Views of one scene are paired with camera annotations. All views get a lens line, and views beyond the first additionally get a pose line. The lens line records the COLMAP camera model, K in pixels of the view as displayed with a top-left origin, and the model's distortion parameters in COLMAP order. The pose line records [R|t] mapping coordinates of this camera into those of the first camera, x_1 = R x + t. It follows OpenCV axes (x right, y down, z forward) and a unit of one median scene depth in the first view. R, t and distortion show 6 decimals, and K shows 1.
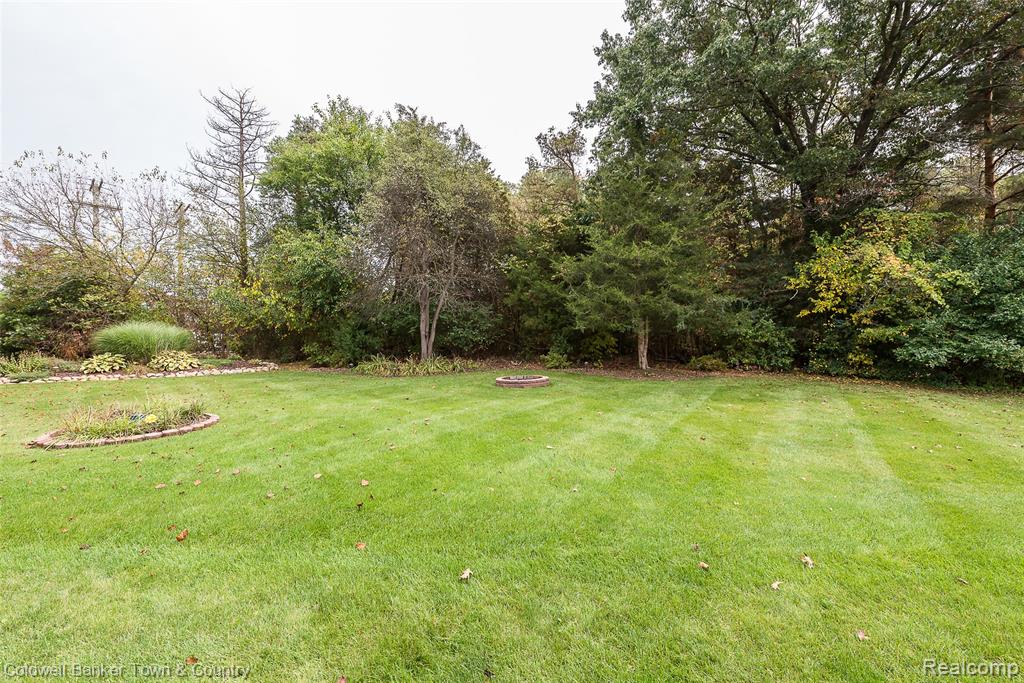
lens RADIAL K [[410.7, 0, 512.0], [0, 410.7, 341.5], [0, 0, 1]] dist [0.018317, -0.000220]
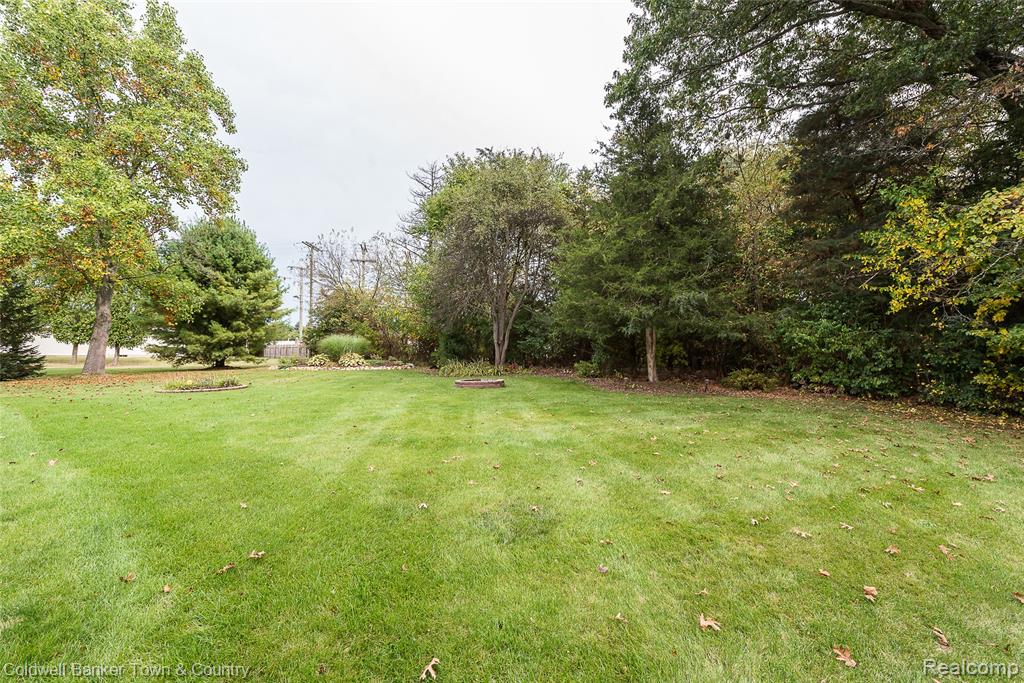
lens RADIAL K [[410.7, 0, 512.0], [0, 410.7, 341.5], [0, 0, 1]] dist [0.018317, -0.000220]
pose [[0.818020, -0.001664, -0.575188, 0.466564], [-0.016349, 0.999525, -0.026143, 0.008671], [0.574958, 0.030789, 0.817604, 0.101023]]
